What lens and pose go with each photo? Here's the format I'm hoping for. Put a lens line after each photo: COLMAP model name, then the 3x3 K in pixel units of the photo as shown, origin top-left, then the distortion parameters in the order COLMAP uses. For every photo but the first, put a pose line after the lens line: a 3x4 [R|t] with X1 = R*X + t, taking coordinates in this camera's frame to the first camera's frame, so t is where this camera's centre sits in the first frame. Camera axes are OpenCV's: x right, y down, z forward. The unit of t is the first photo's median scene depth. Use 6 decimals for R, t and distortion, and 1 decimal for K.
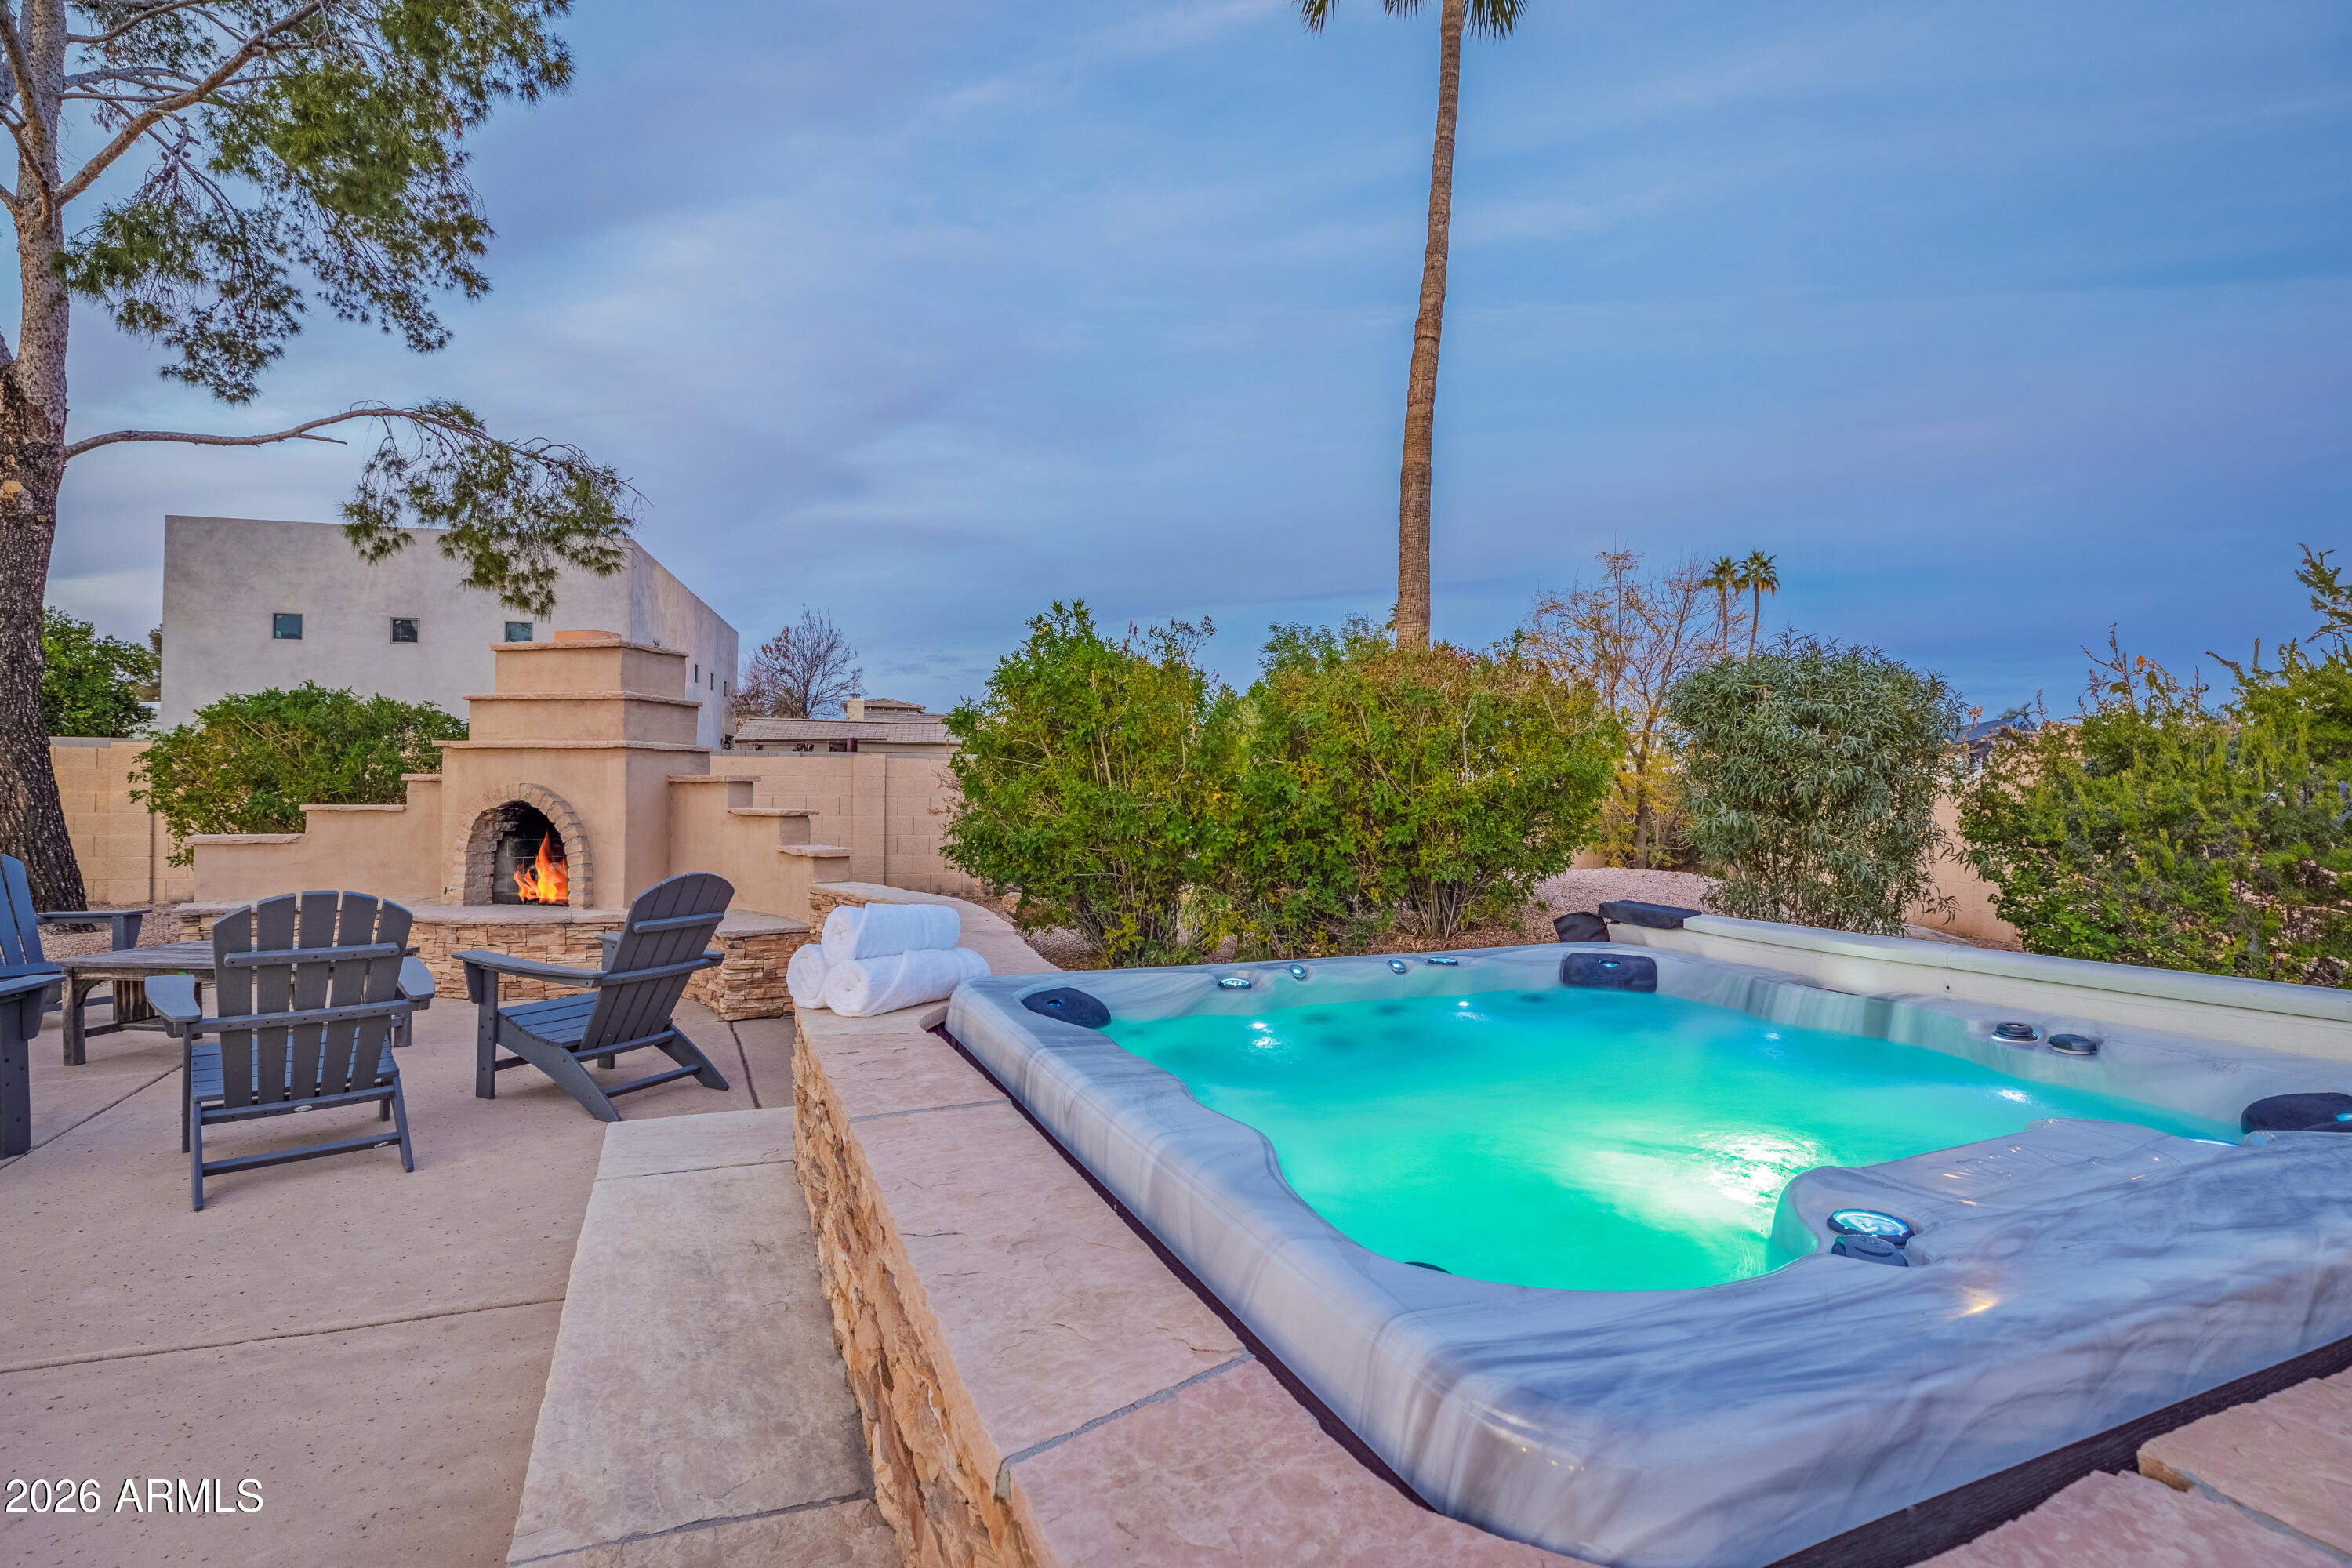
lens RADIAL K [[1093.1, 0, 1196.2], [0, 1093.1, 780.6], [0, 0, 1]] dist [-0.031794, 0.008274]
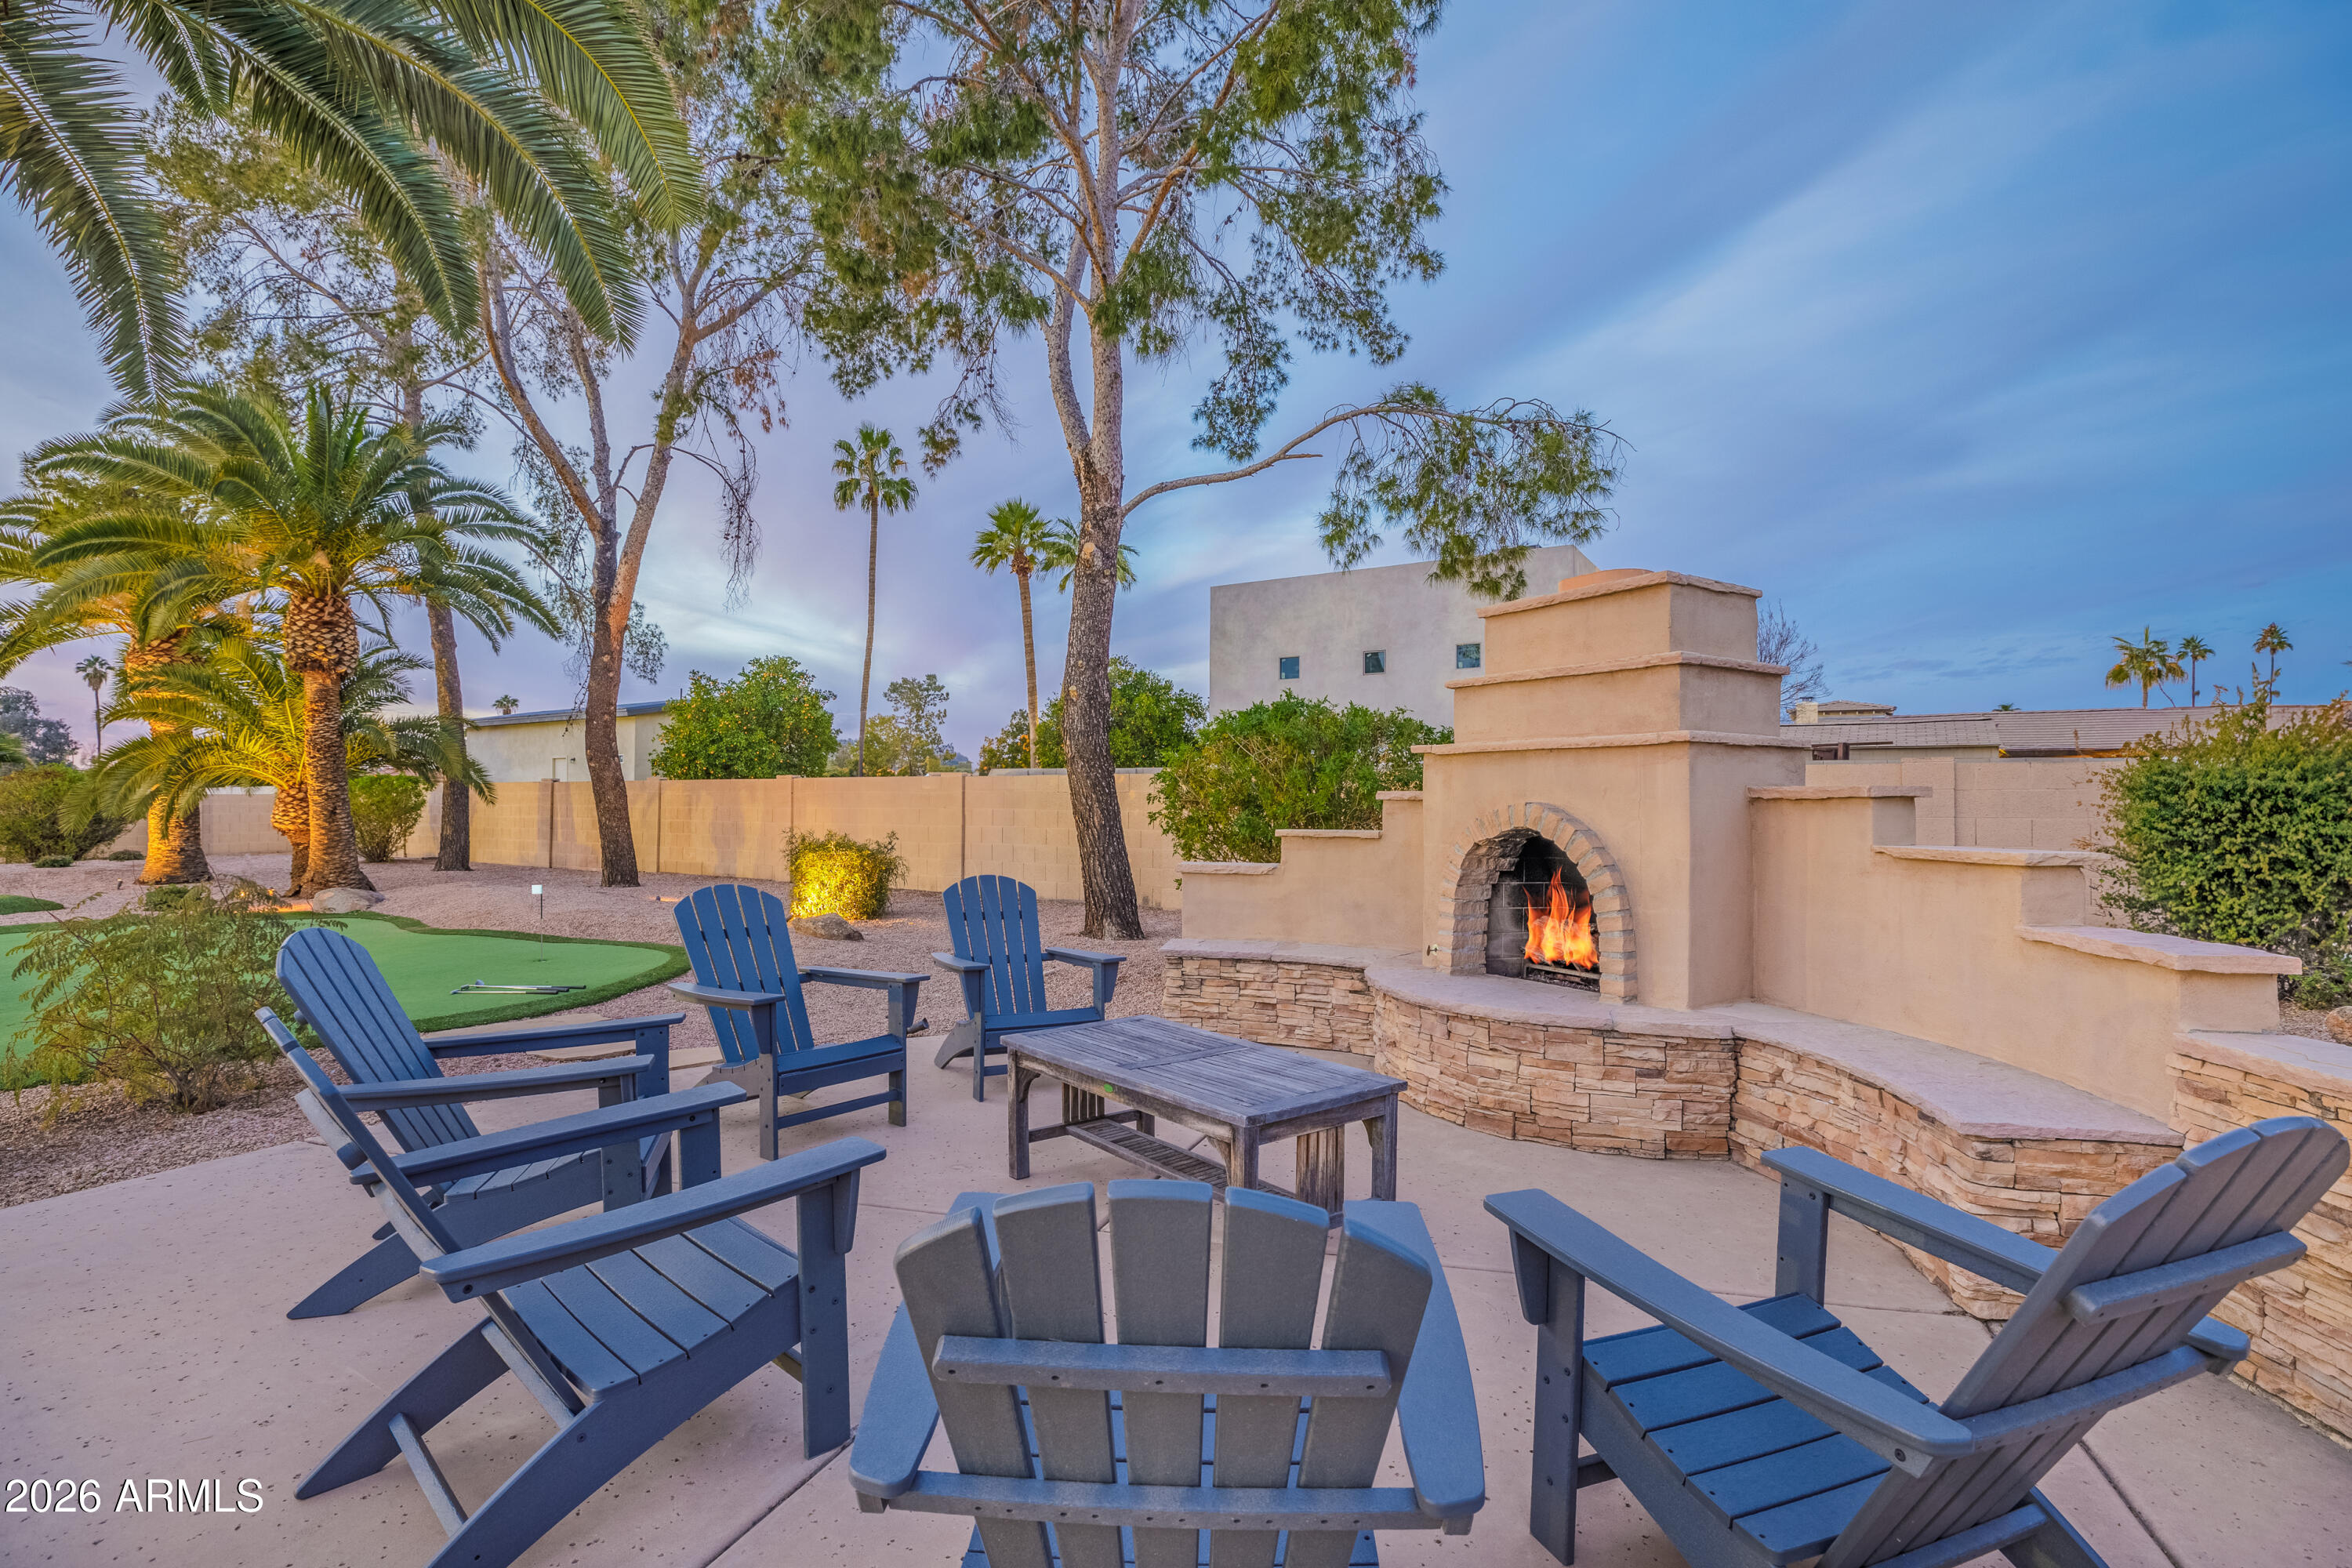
lens RADIAL K [[1093.1, 0, 1174.2], [0, 1093.1, 789.0], [0, 0, 1]] dist [-0.031794, 0.008274]
pose [[0.685343, -0.014571, -0.728074, -0.177509], [0.008196, 0.999891, -0.012297, 0.000521], [0.728174, 0.002460, 0.685388, 0.237500]]
